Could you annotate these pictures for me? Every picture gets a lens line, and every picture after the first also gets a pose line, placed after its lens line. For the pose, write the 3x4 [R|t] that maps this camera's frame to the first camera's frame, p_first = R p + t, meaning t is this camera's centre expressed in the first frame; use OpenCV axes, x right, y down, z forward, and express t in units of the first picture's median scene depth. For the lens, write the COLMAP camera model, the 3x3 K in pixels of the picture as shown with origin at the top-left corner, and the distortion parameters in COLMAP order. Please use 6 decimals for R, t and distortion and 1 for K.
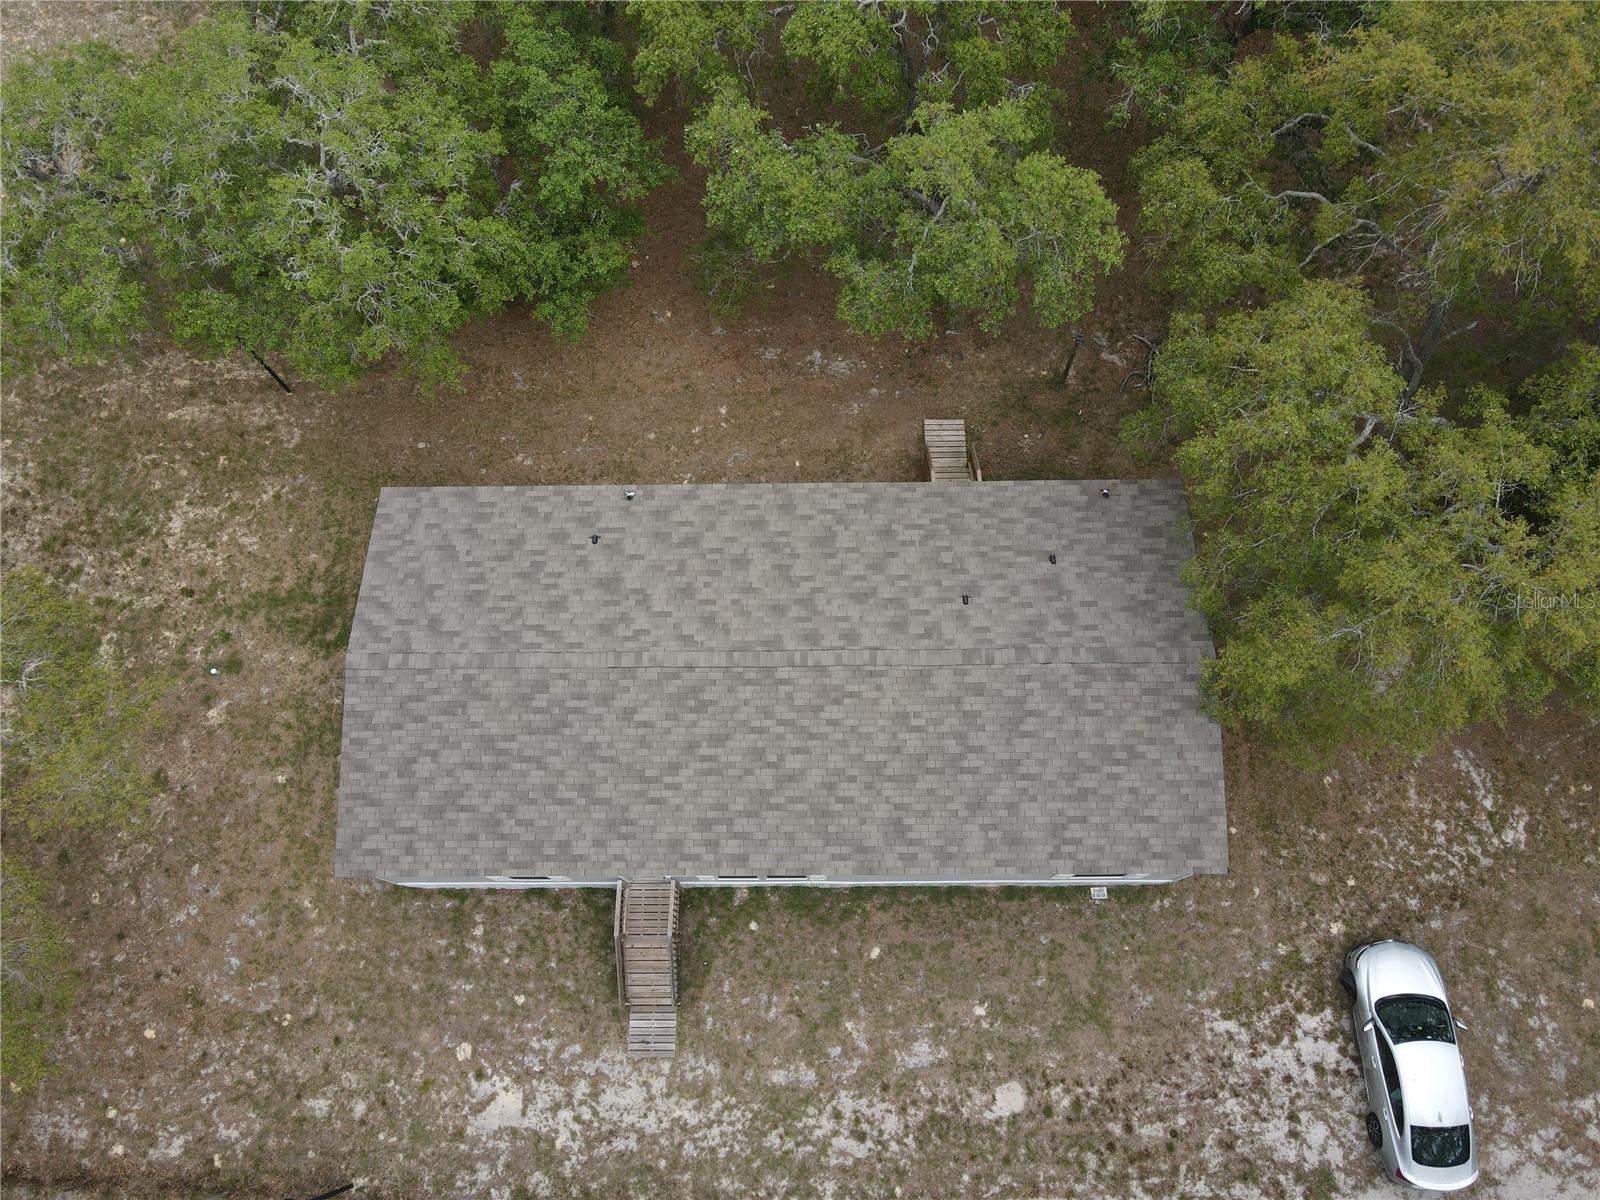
lens RADIAL K [[1176.3, 0, 796.1], [0, 1176.3, 604.0], [0, 0, 1]] dist [0.005182, 0.020899]
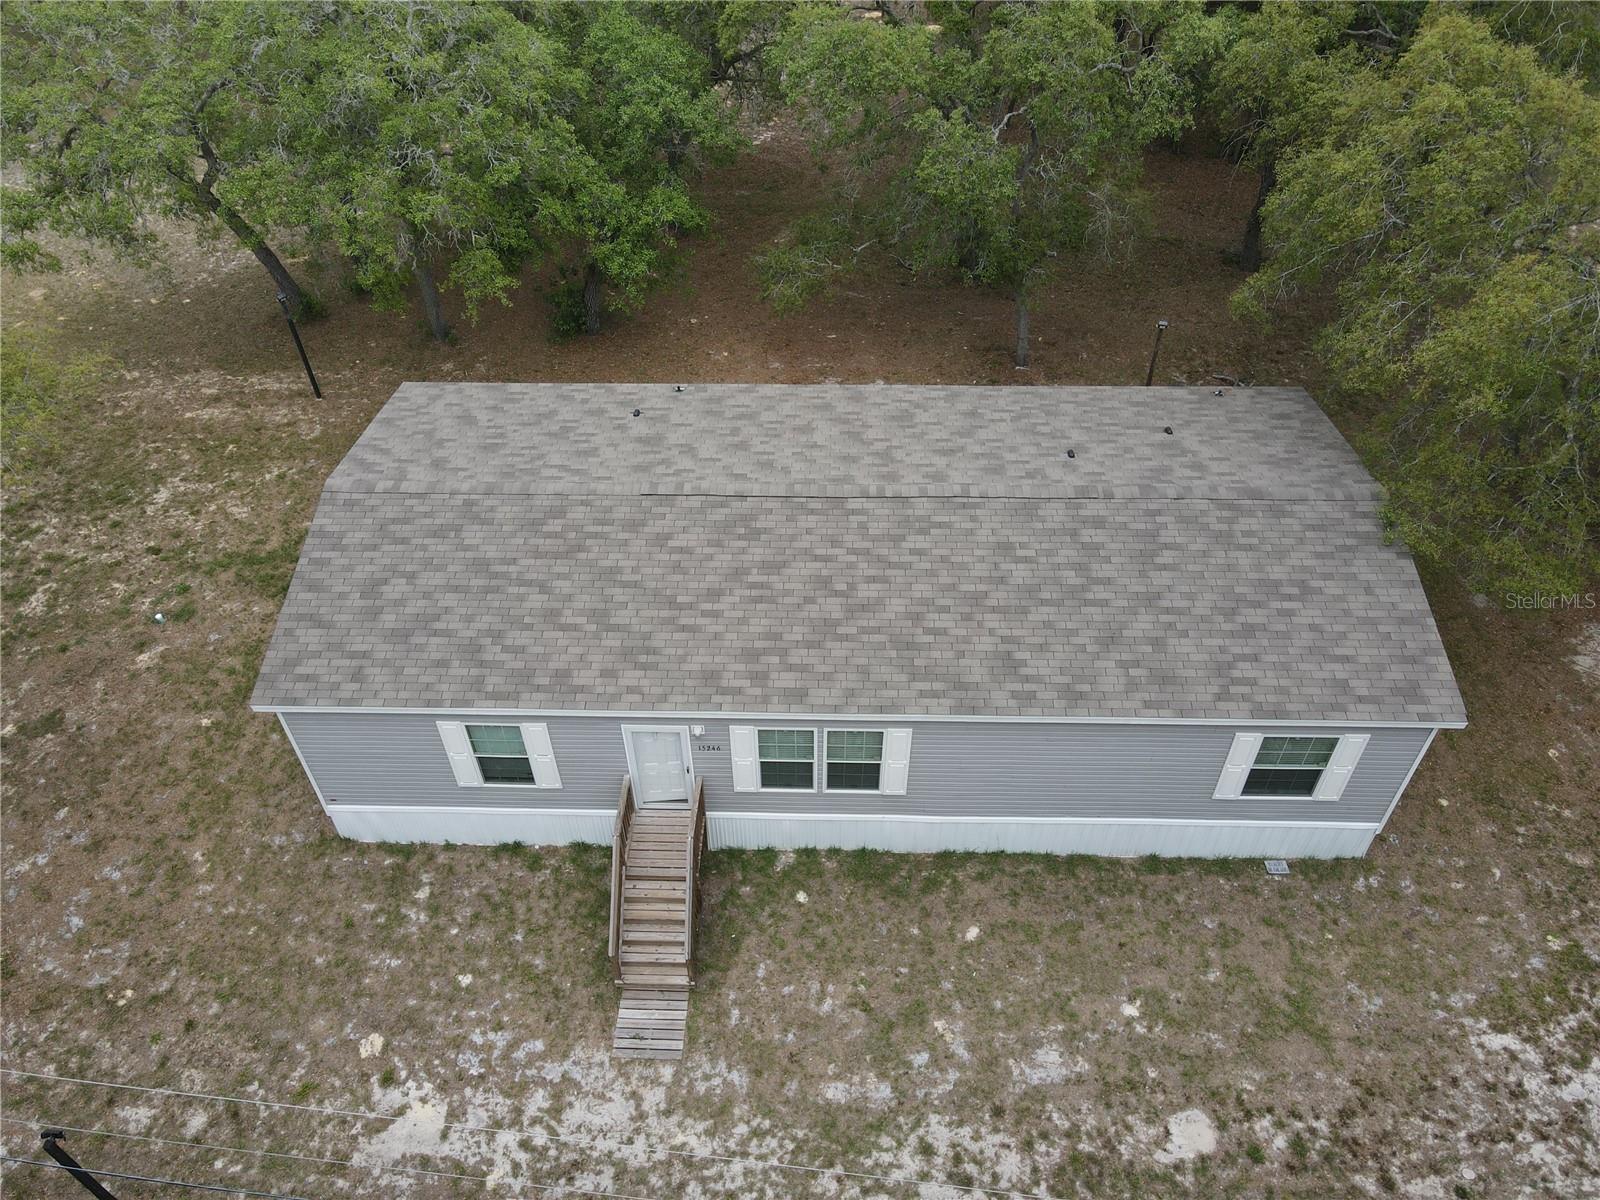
lens RADIAL K [[1176.3, 0, 797.4], [0, 1176.3, 604.5], [0, 0, 1]] dist [0.005182, 0.020899]
pose [[0.999447, 0.027296, -0.019014, -0.031377], [-0.032939, 0.891916, -0.451000, 0.458452], [0.004649, 0.451376, 0.892322, 0.285539]]
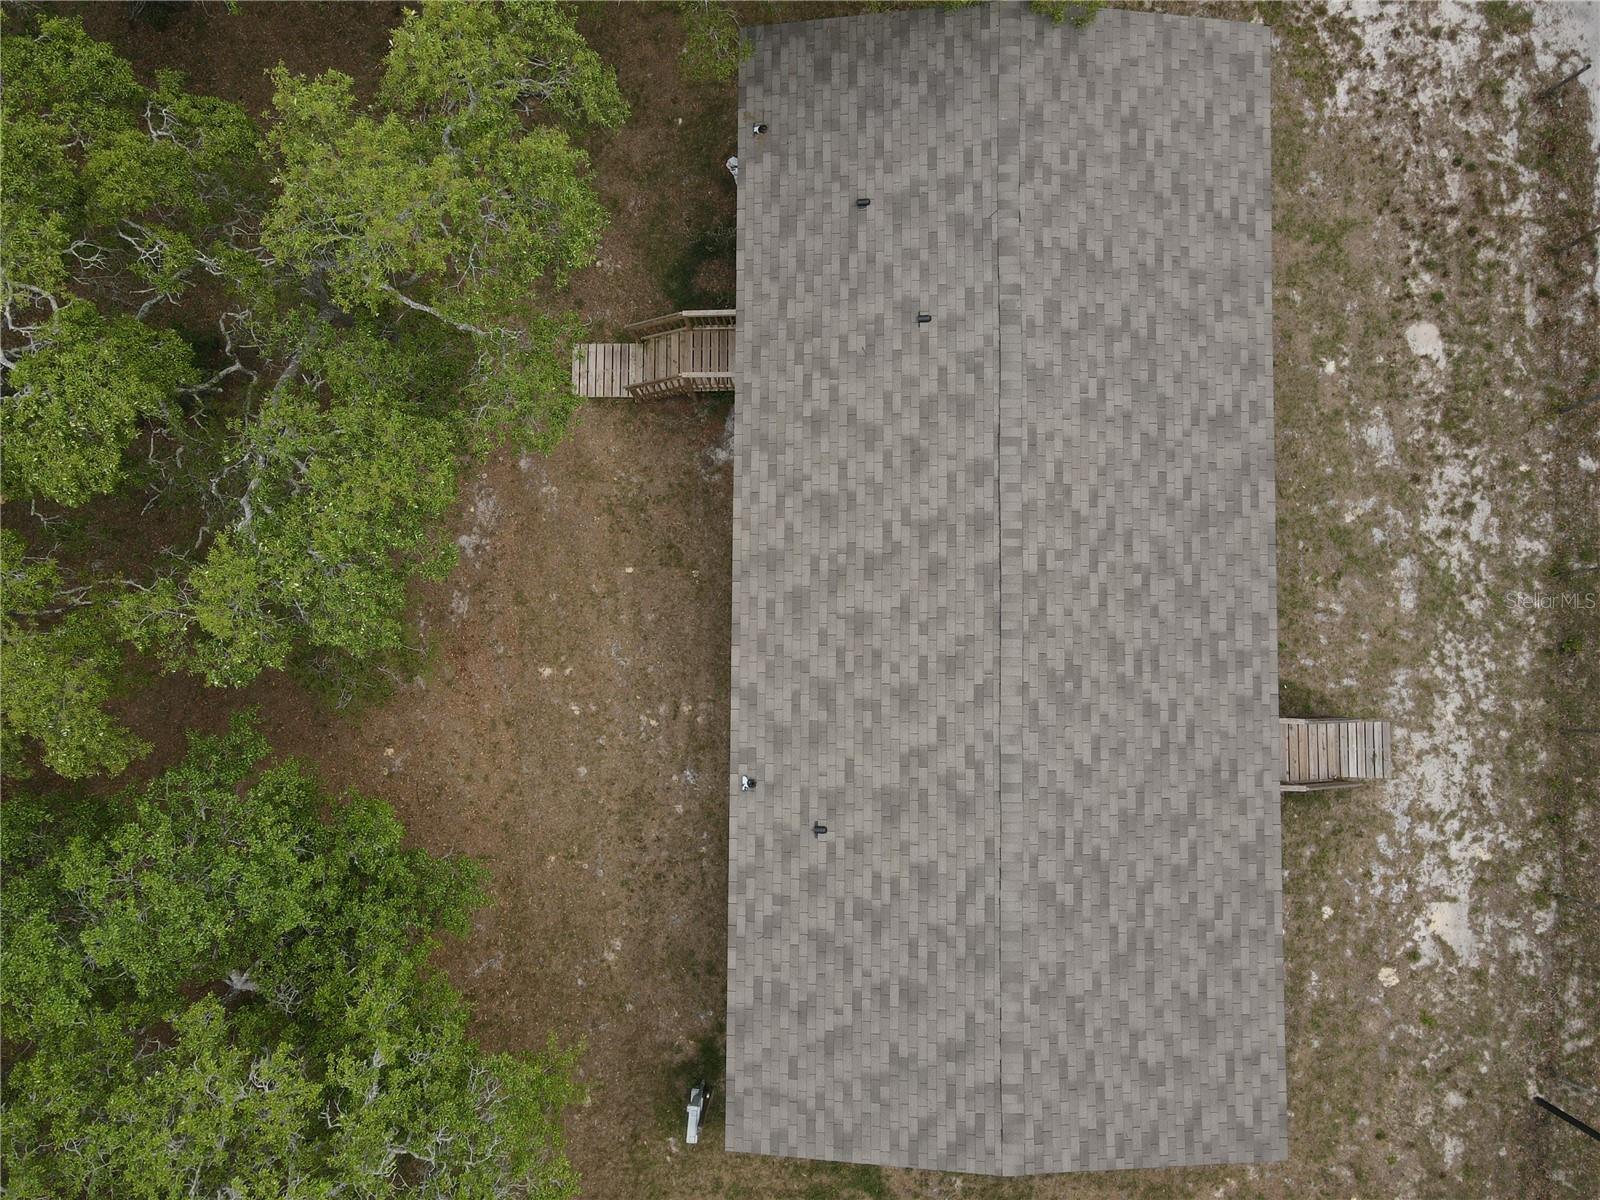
lens RADIAL K [[1176.3, 0, 800.5], [0, 1176.3, 600.6], [0, 0, 1]] dist [0.005182, 0.020899]
pose [[0.011074, -0.996362, 0.084501, -0.093055], [0.950577, 0.036713, 0.308310, -0.288242], [-0.310291, 0.076911, 0.947525, 0.320767]]
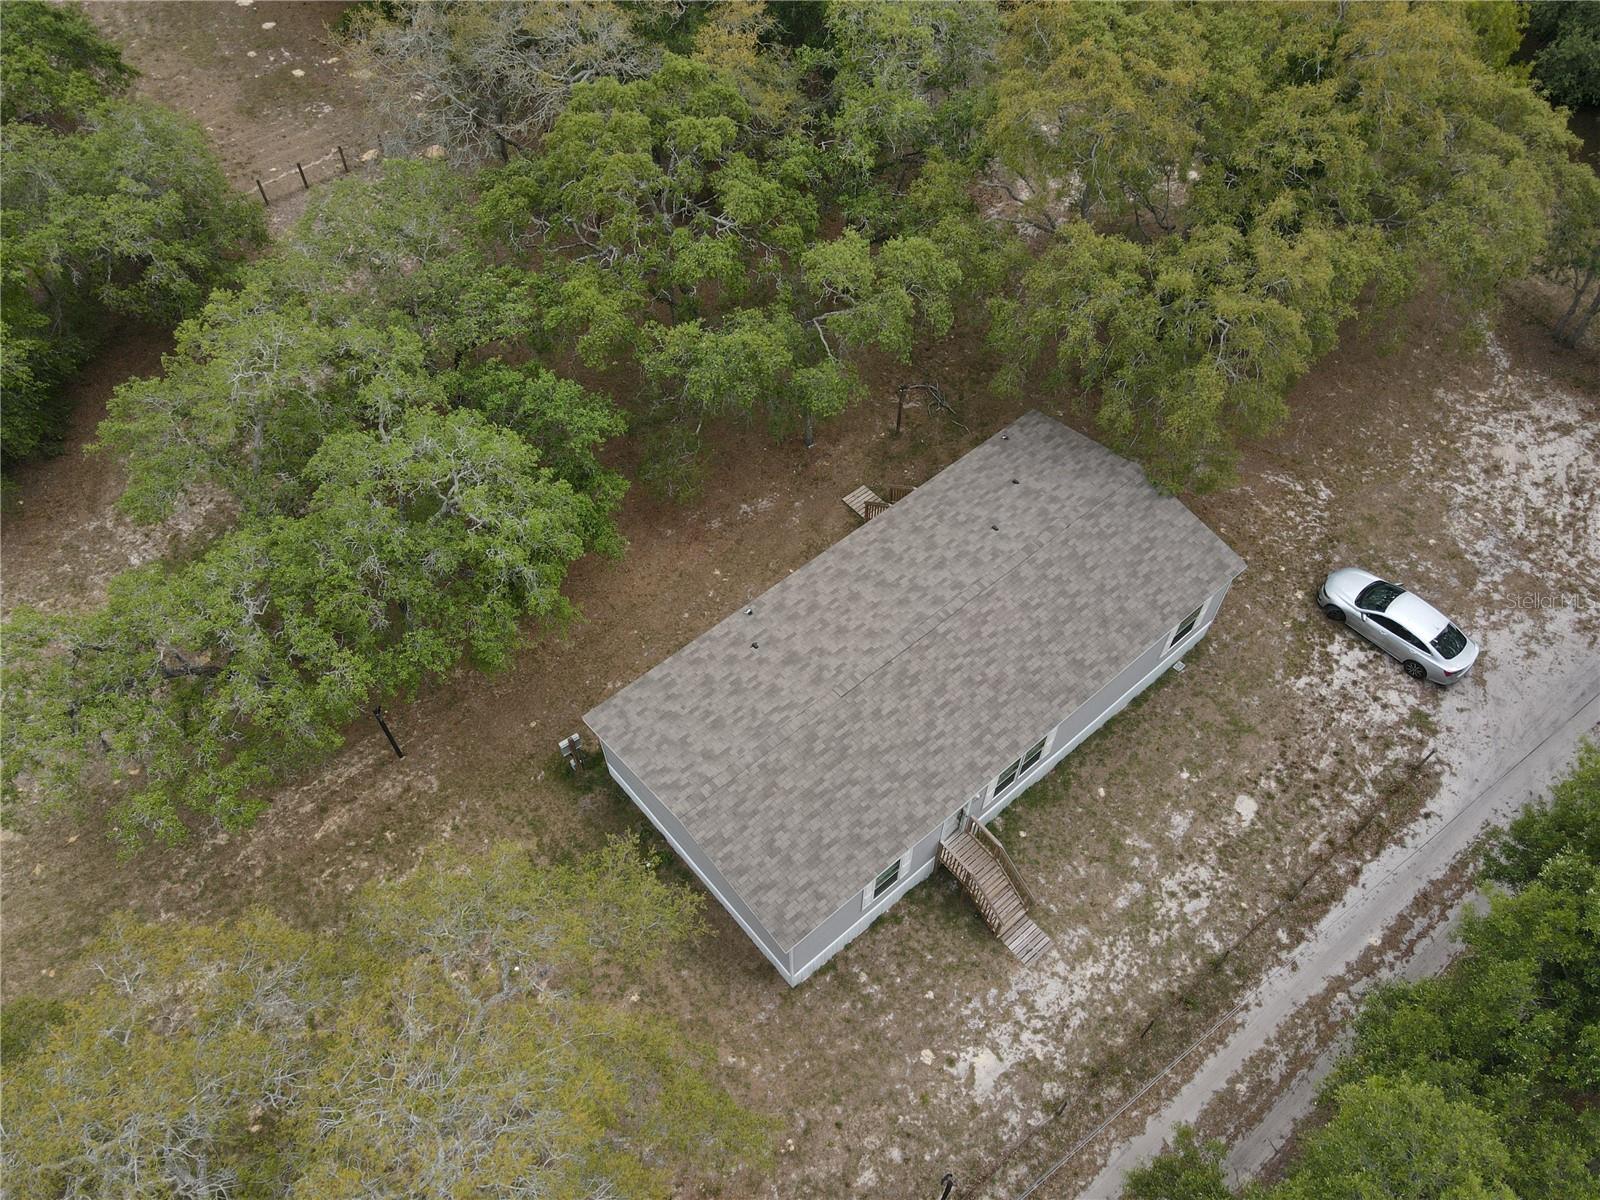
lens RADIAL K [[1176.3, 0, 797.3], [0, 1176.3, 606.3], [0, 0, 1]] dist [0.005182, 0.020899]
pose [[0.761899, -0.518395, 0.388301, -0.609661], [0.610196, 0.775523, -0.161938, 0.147248], [-0.217188, 0.360320, 0.907193, -0.189921]]
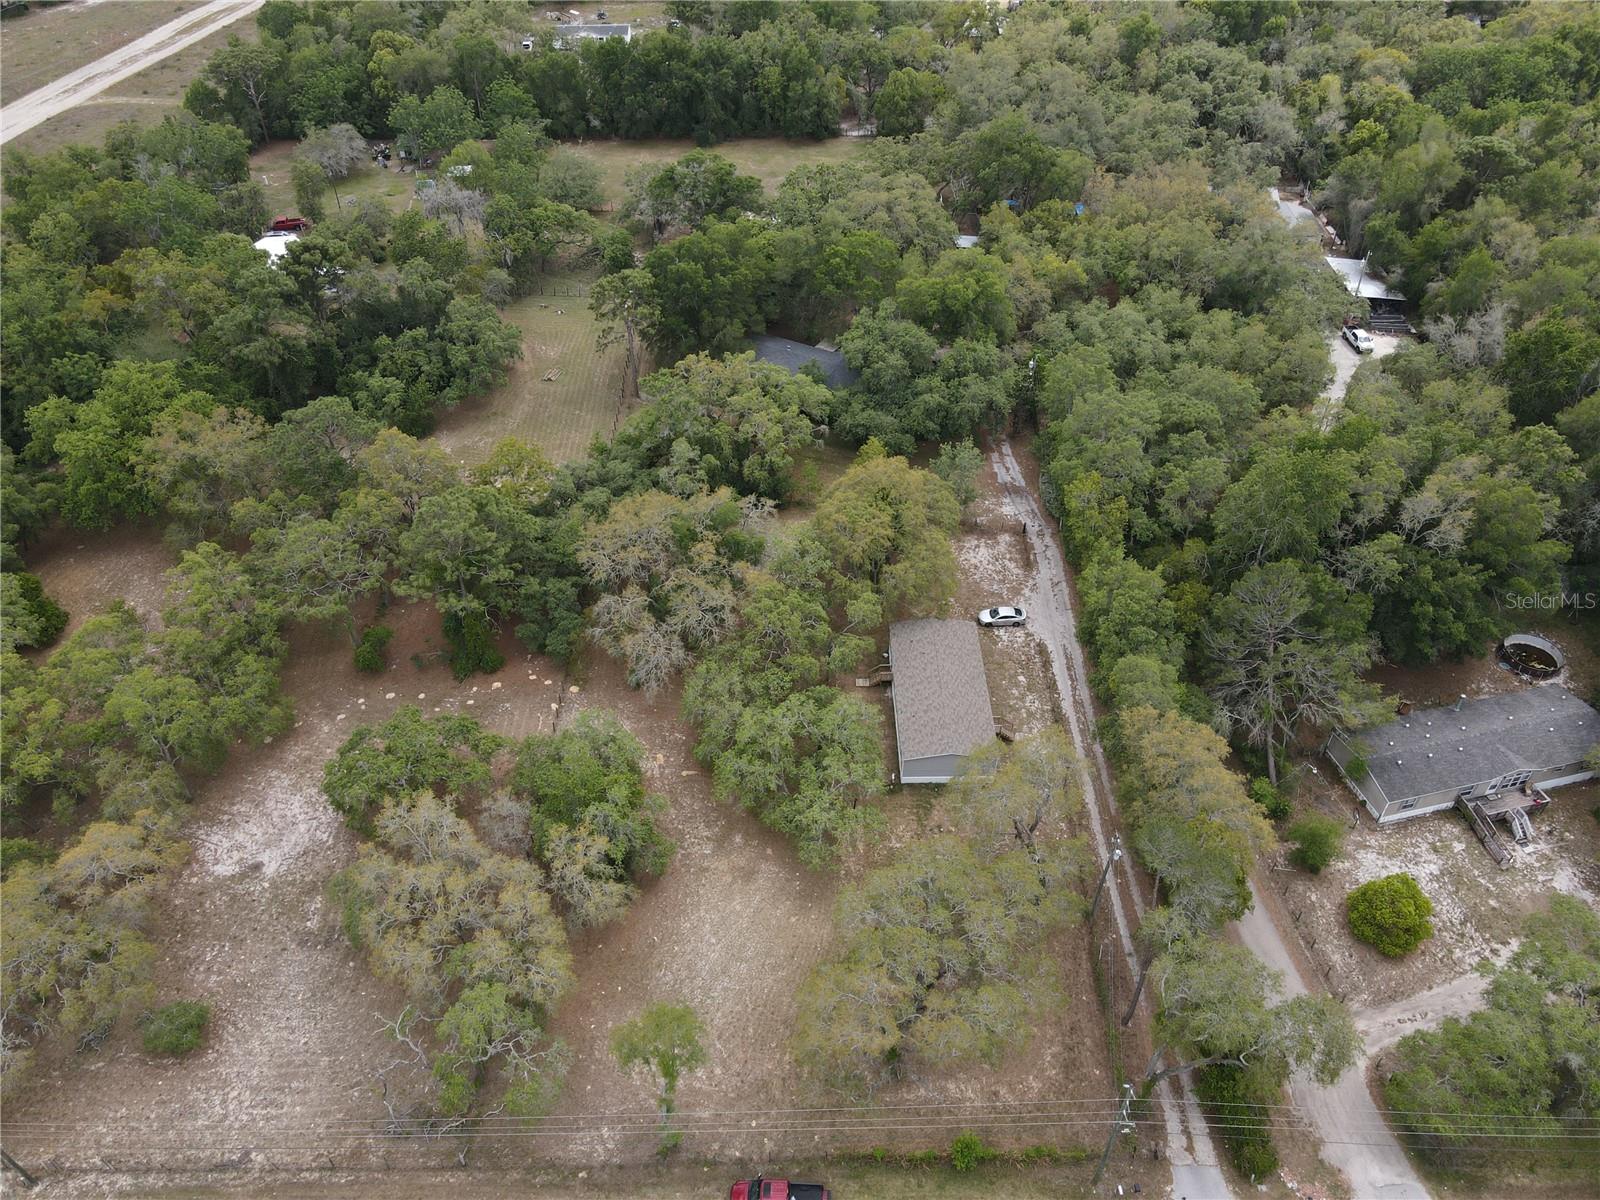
lens RADIAL K [[1176.3, 0, 802.8], [0, 1176.3, 607.7], [0, 0, 1]] dist [0.005182, 0.020899]
pose [[-0.006287, -0.642430, 0.766318, -3.094573], [0.946626, 0.243149, 0.211606, -1.393408], [-0.322272, 0.726748, 0.606613, -1.664161]]
